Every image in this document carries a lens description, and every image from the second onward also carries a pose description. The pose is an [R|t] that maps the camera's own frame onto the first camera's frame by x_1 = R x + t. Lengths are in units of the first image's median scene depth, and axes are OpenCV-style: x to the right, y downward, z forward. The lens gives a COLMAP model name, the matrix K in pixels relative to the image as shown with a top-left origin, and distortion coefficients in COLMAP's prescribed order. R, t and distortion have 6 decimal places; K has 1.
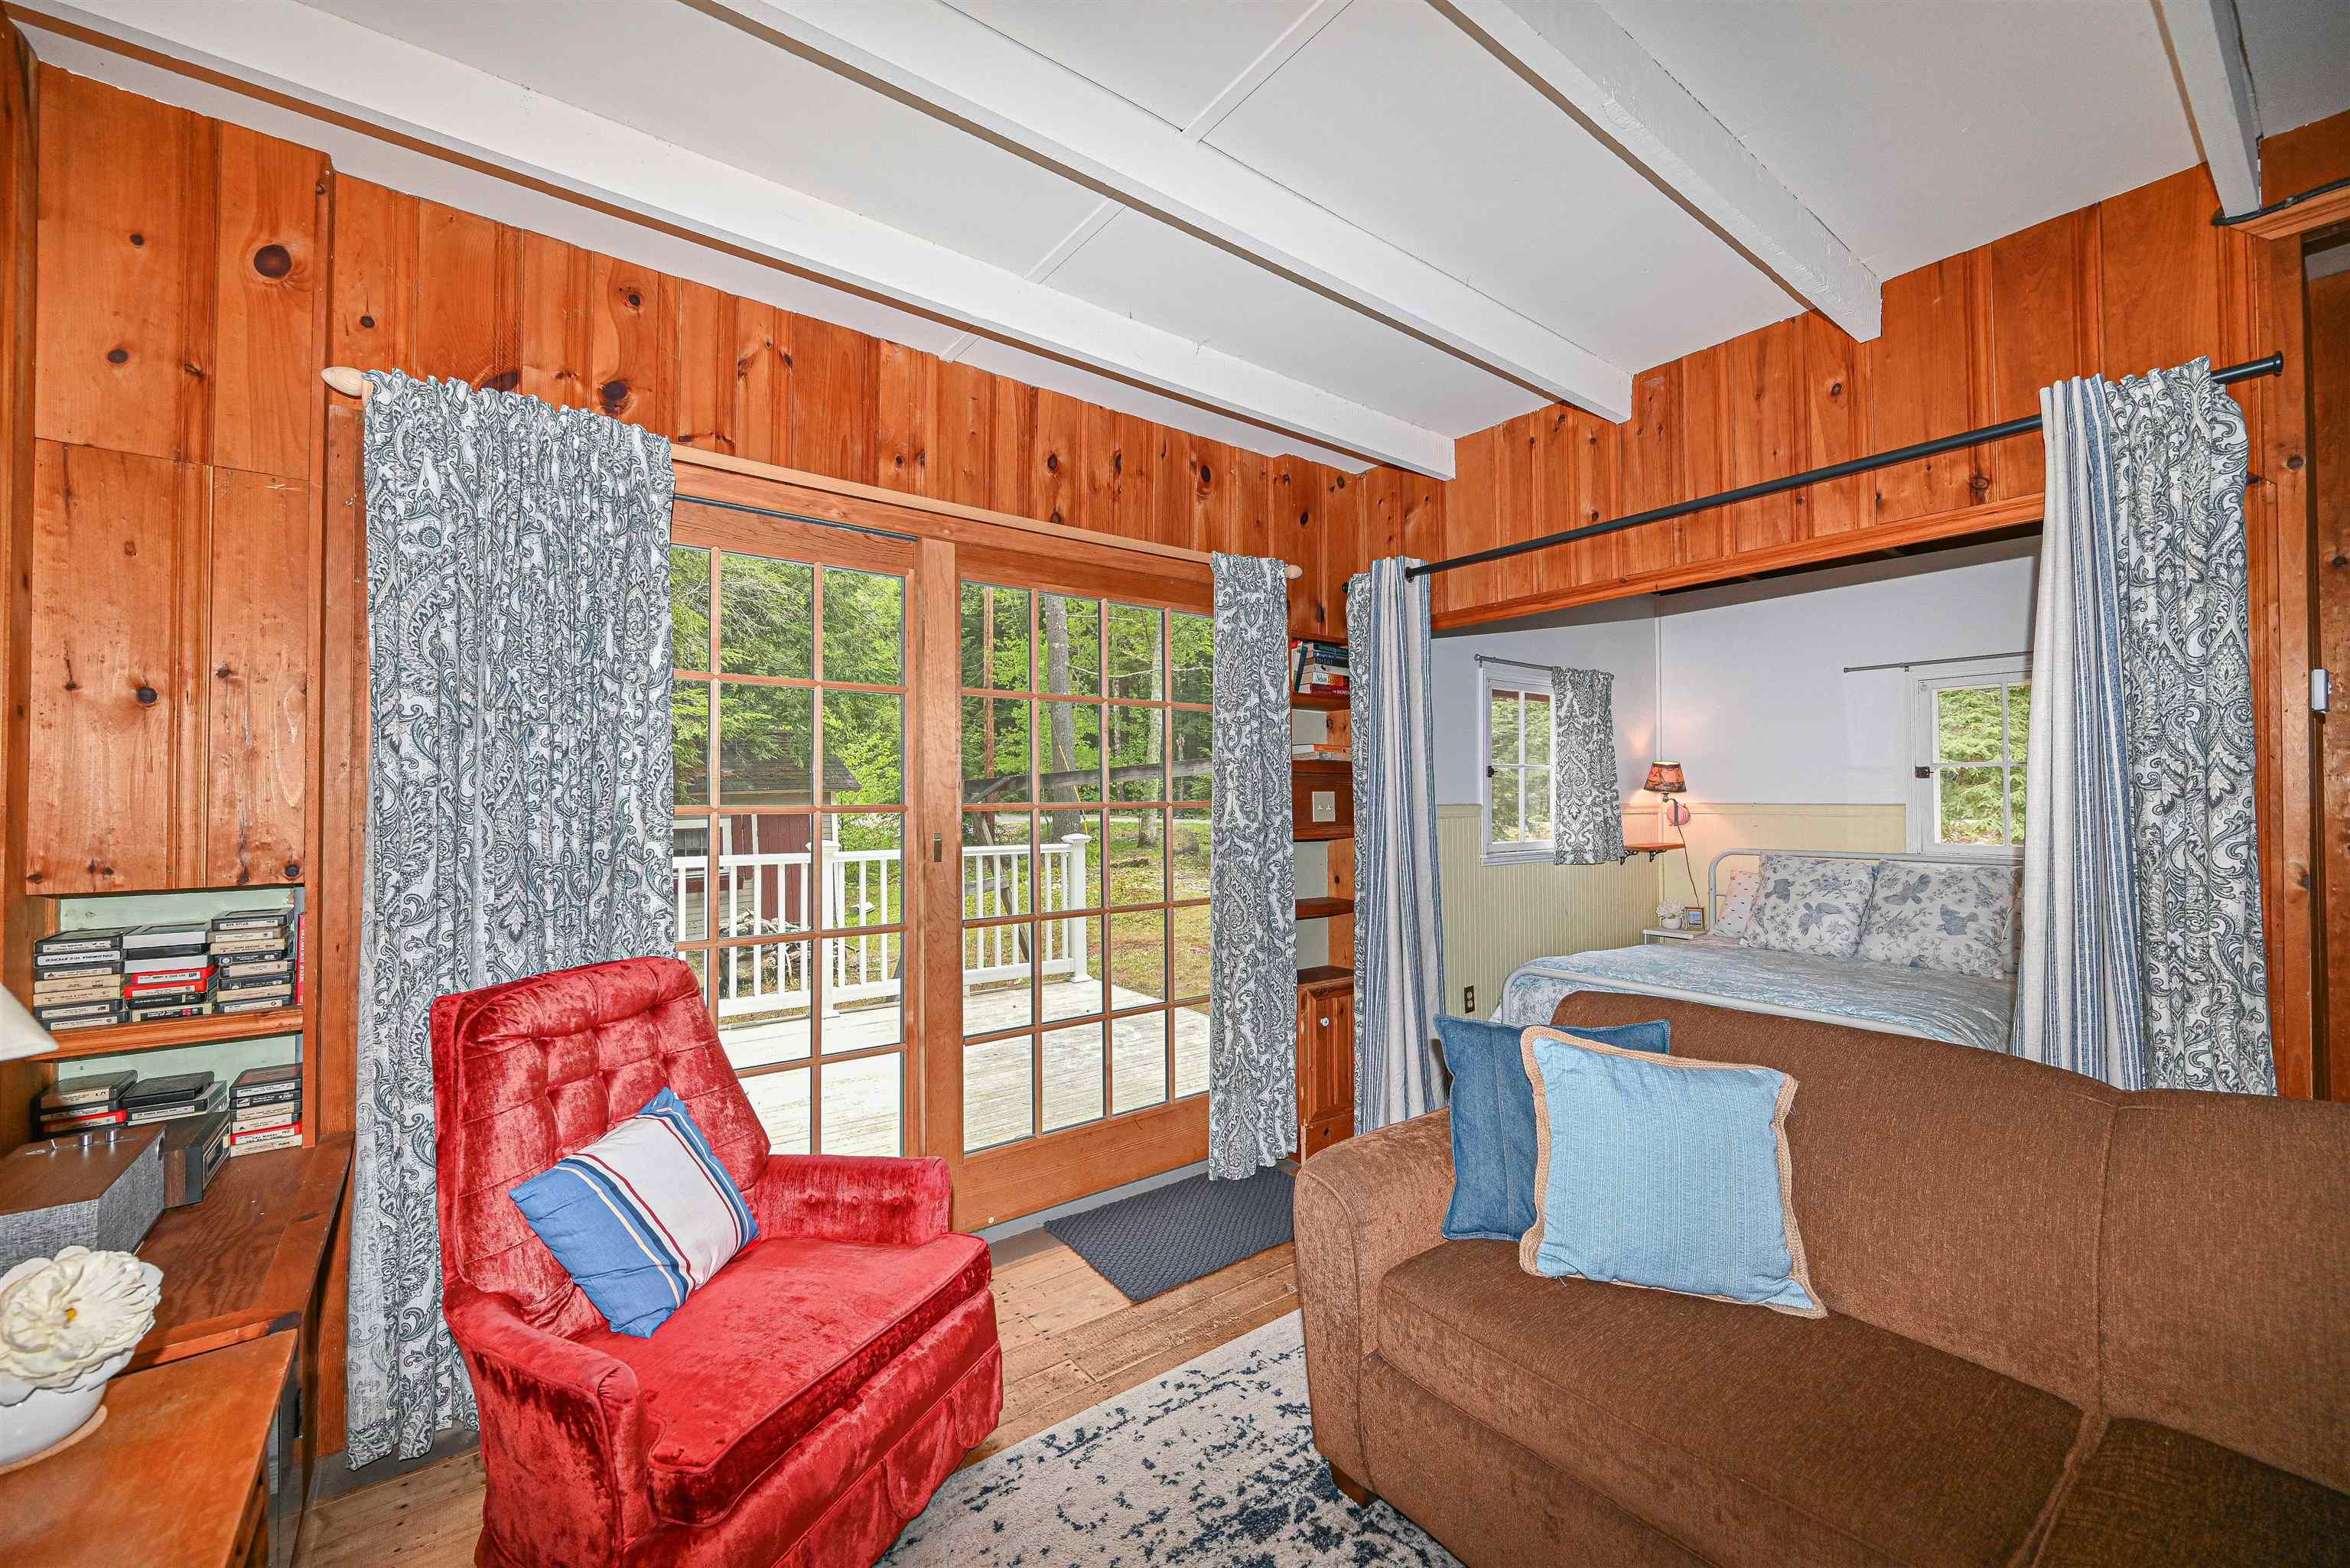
lens RADIAL K [[921.0, 0, 1180.2], [0, 921.0, 785.7], [0, 0, 1]] dist [-0.002287, -0.000157]
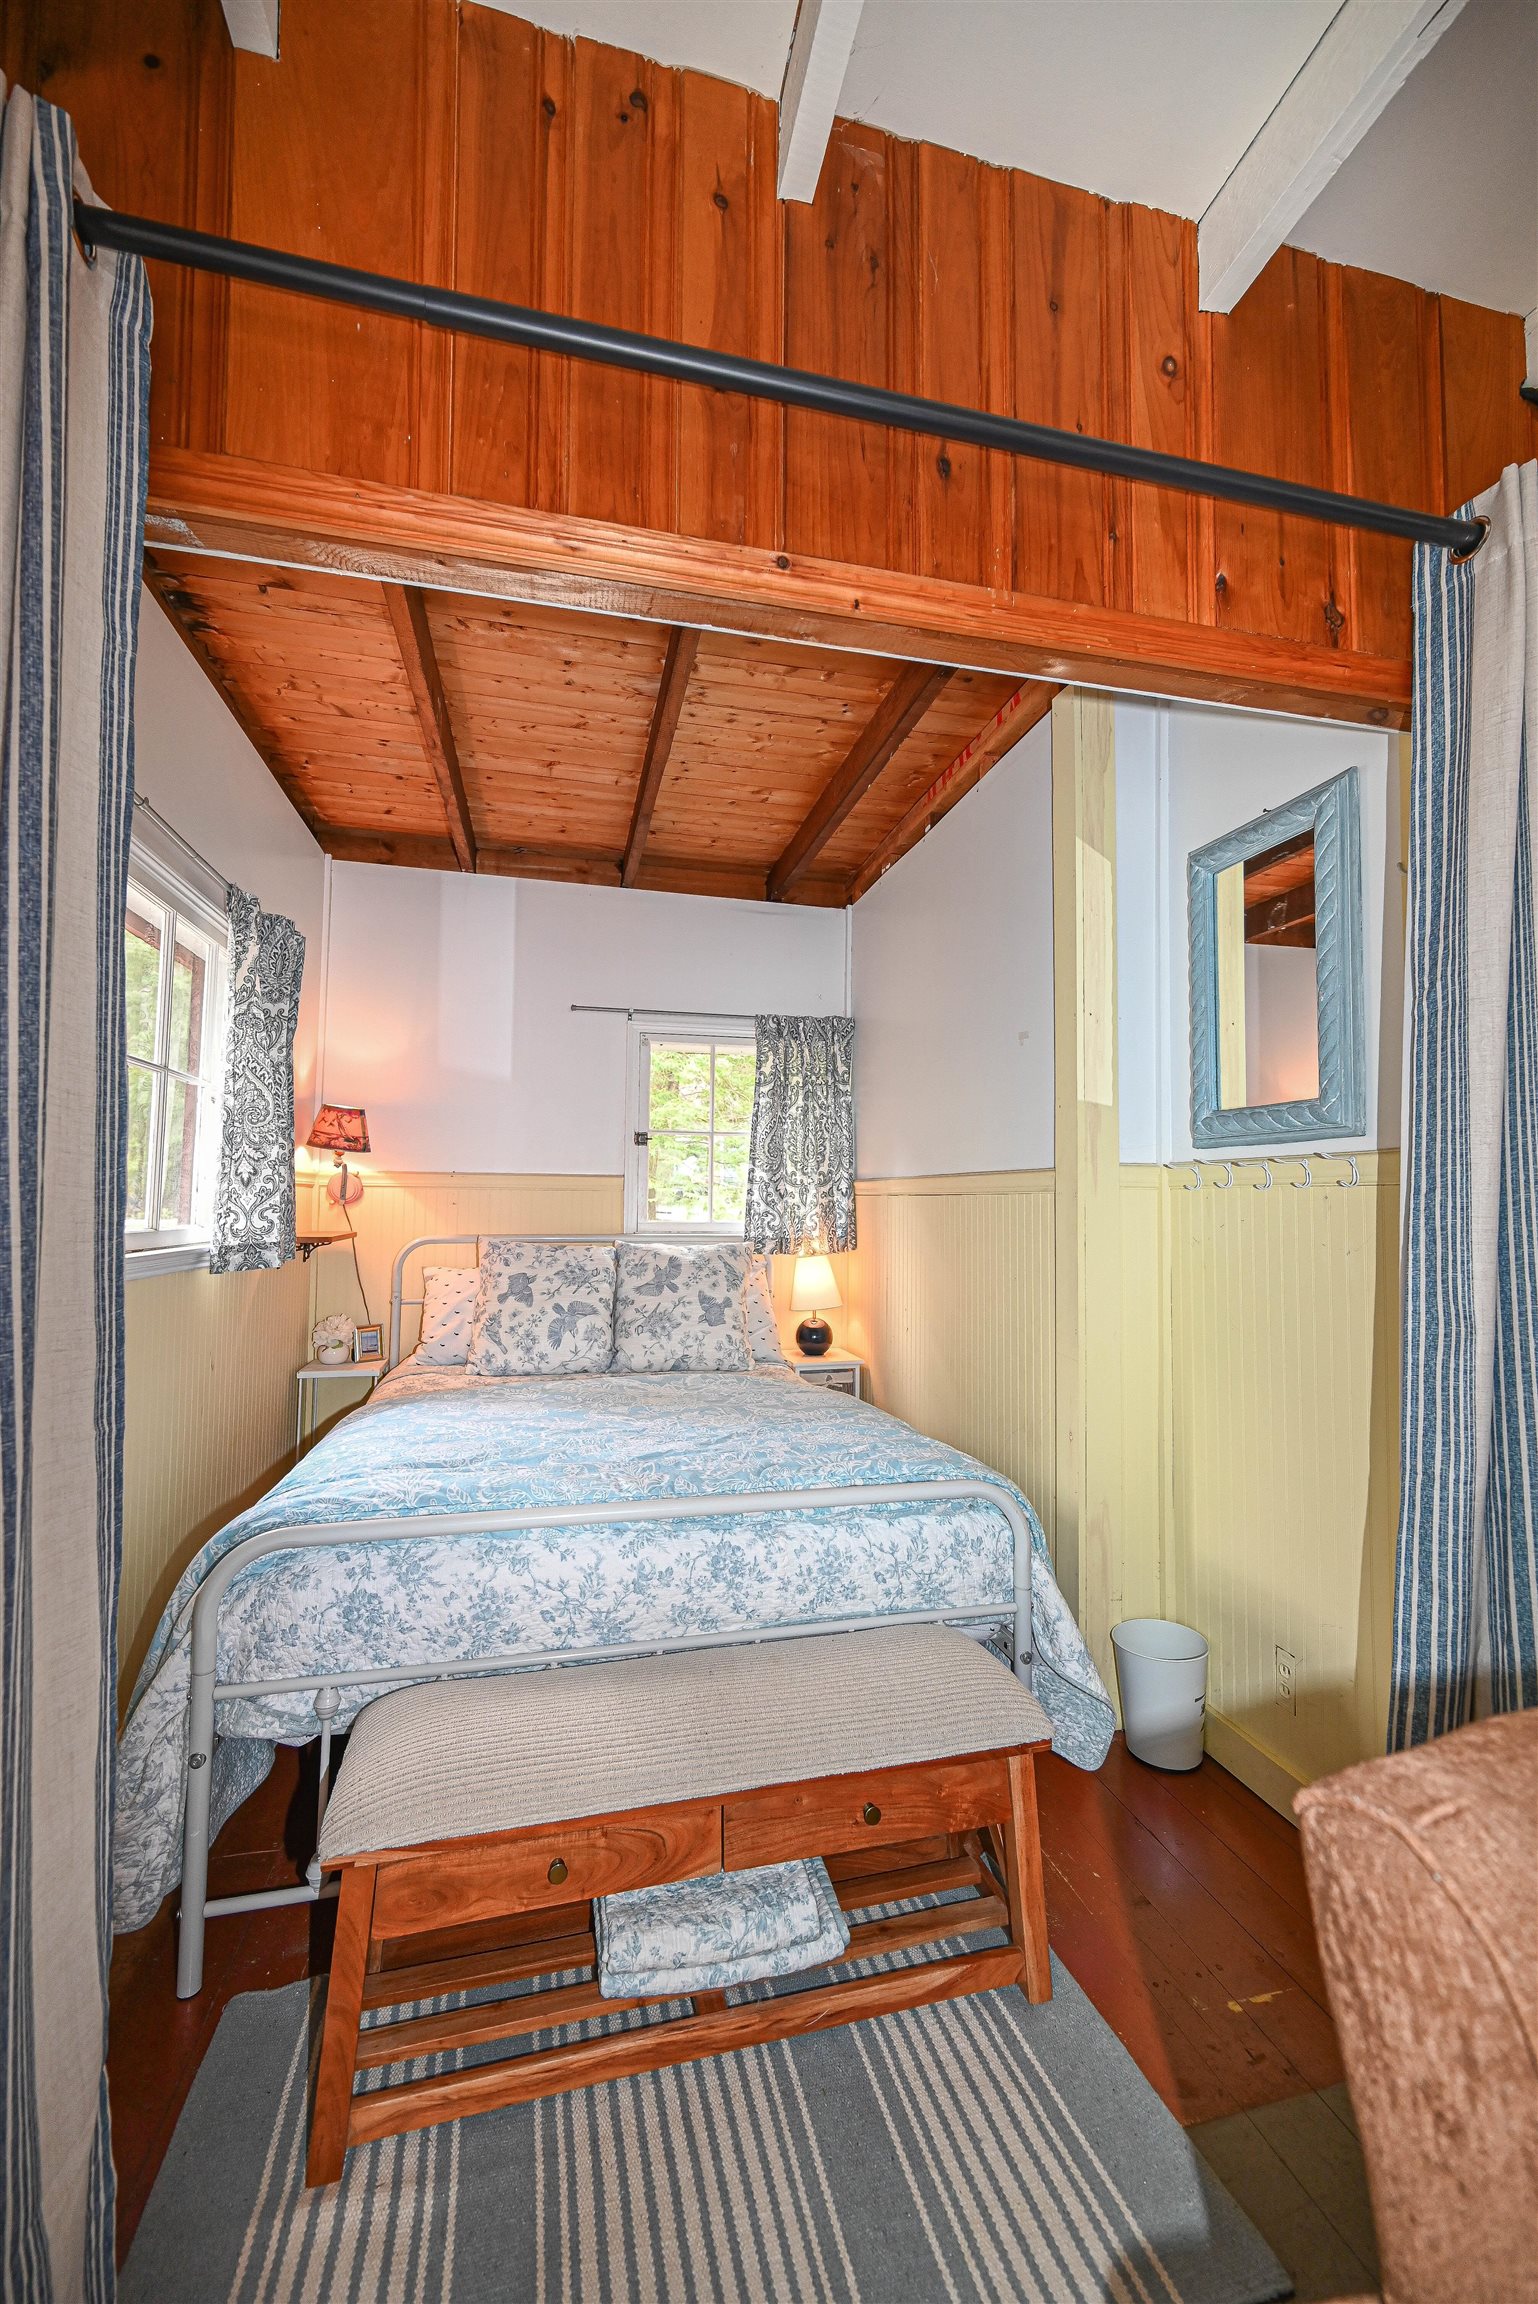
lens RADIAL K [[903.0, 0, 769.6], [0, 903.0, 1160.9], [0, 0, 1]] dist [-0.002287, -0.000157]
pose [[0.401679, 0.047980, 0.914523, 0.112668], [-0.021423, 0.998846, -0.042994, 0.055807], [-0.915530, -0.002322, 0.402243, 0.763701]]
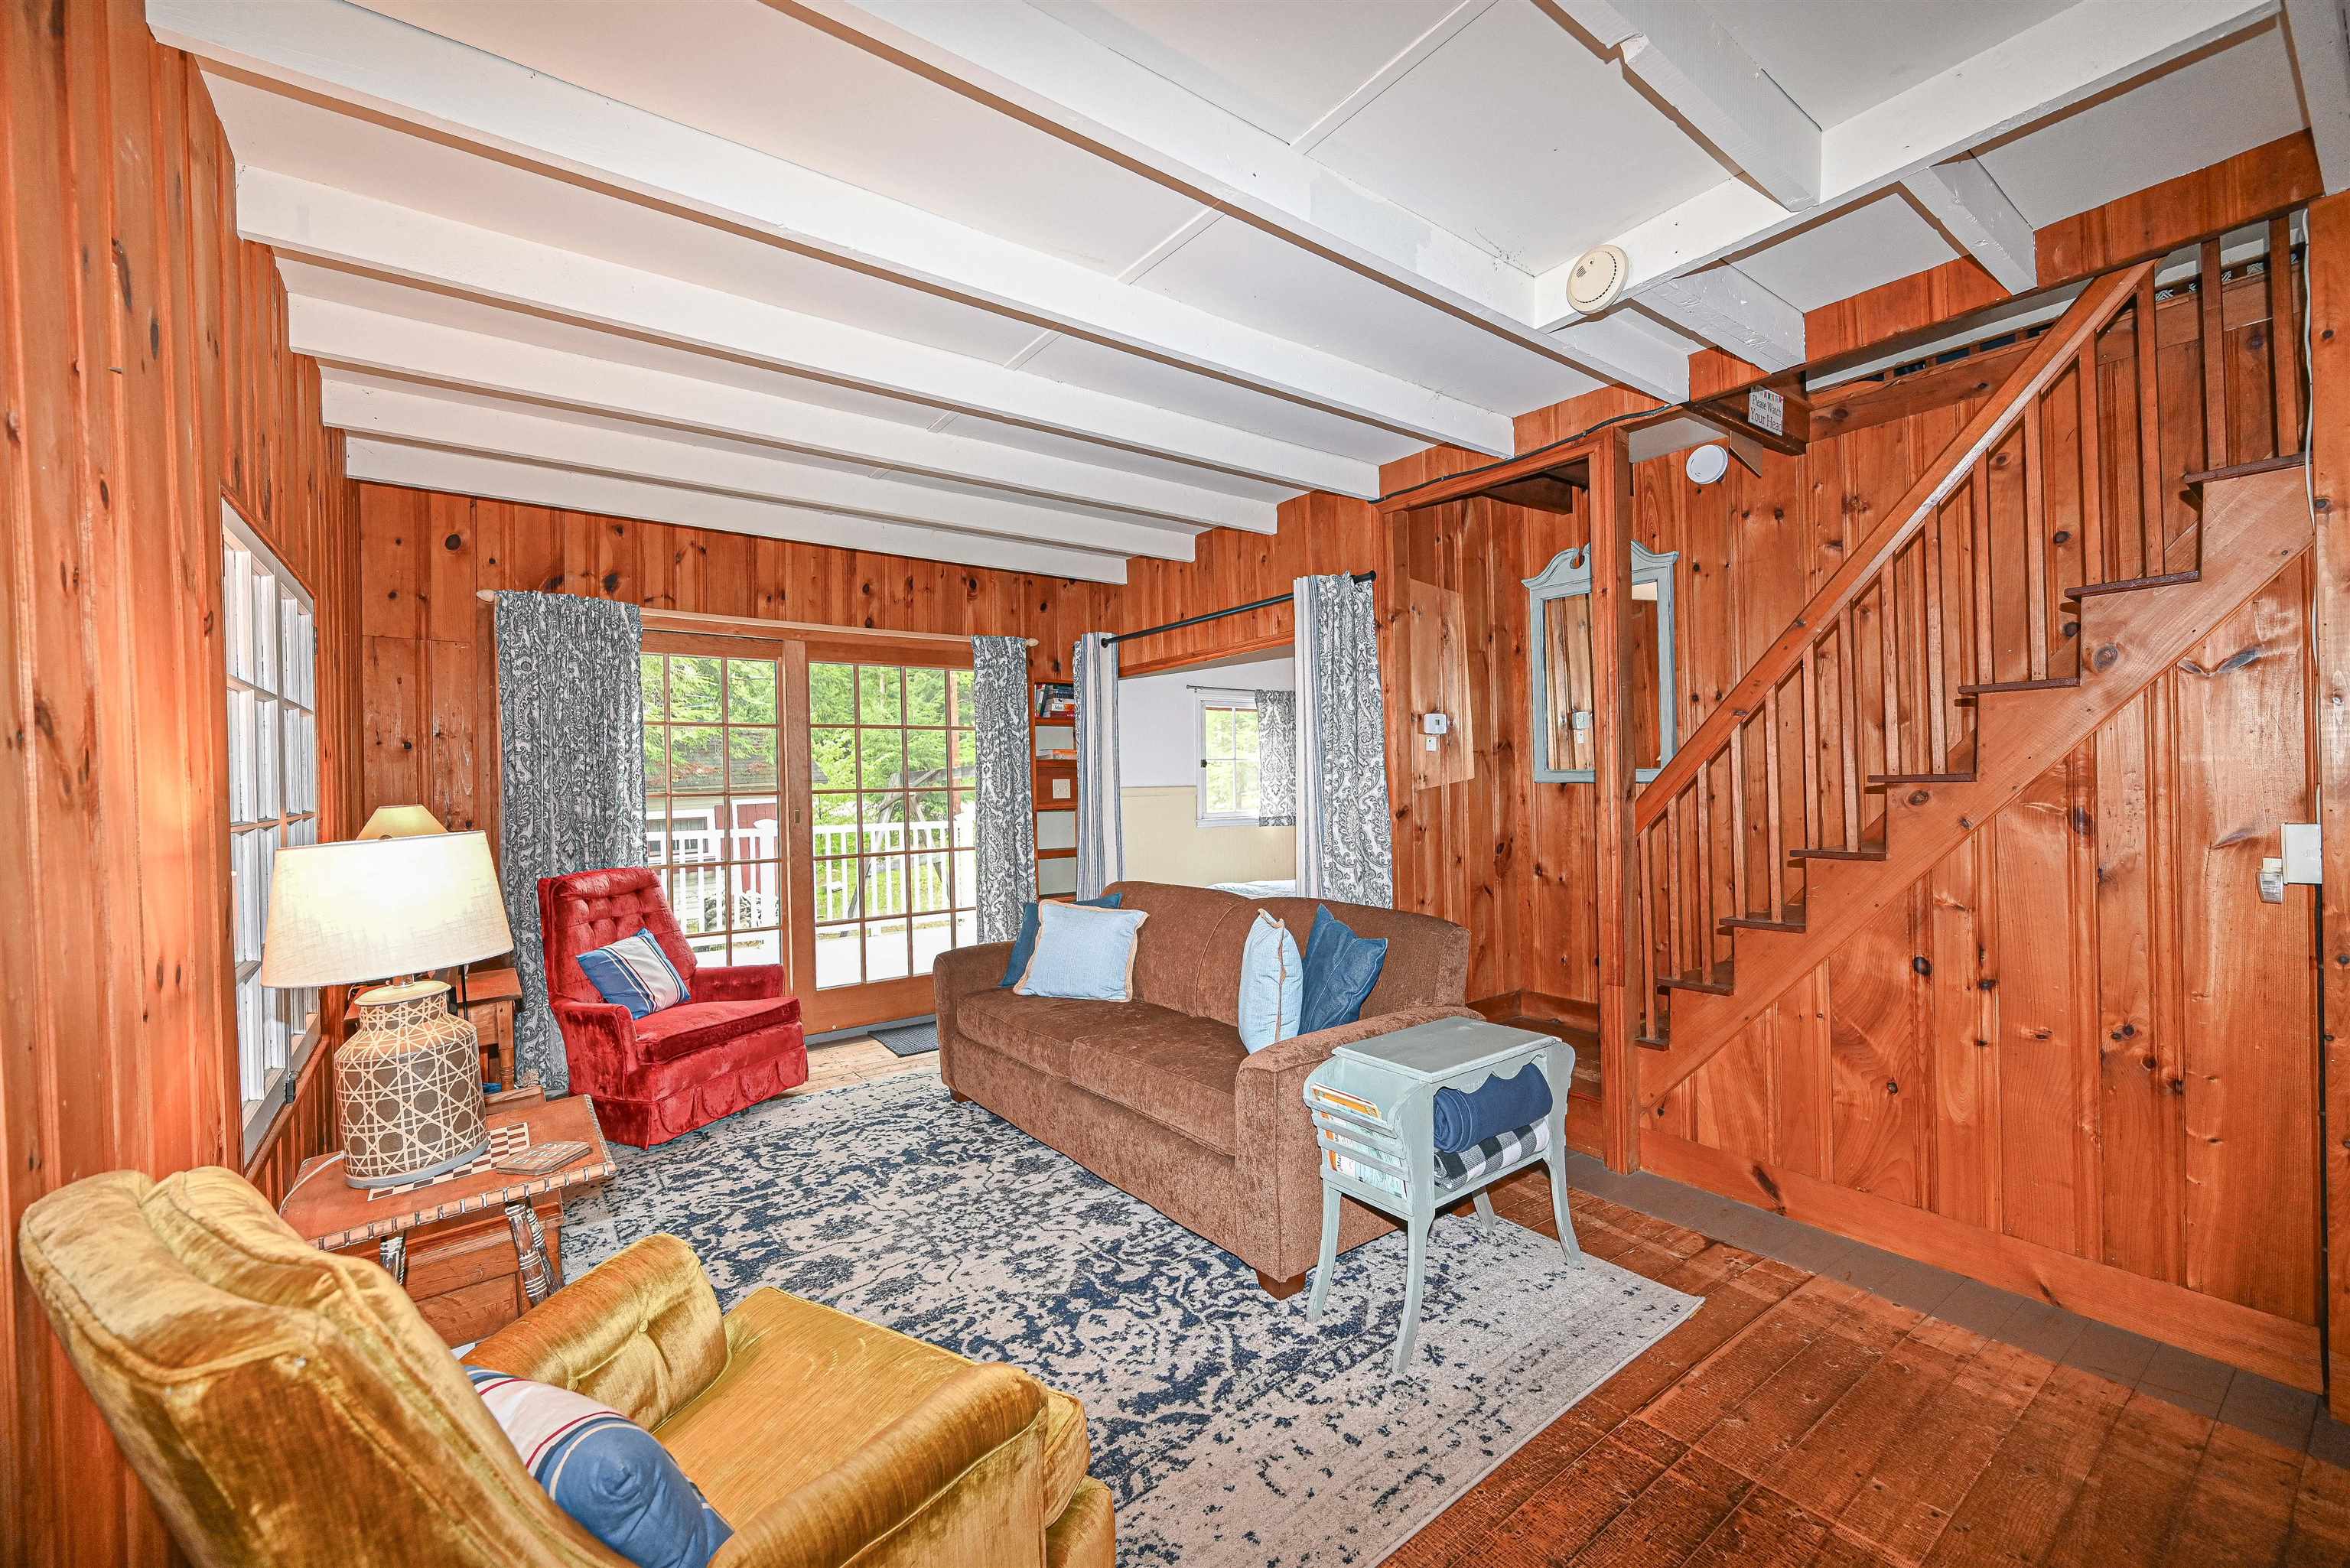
lens RADIAL K [[921.0, 0, 1161.9], [0, 921.0, 785.9], [0, 0, 1]] dist [-0.002287, -0.000157]
pose [[0.999768, -0.016108, -0.014280, 0.400437], [0.016305, 0.999773, 0.013749, -0.001009], [0.014056, -0.013978, 0.999804, -0.656105]]
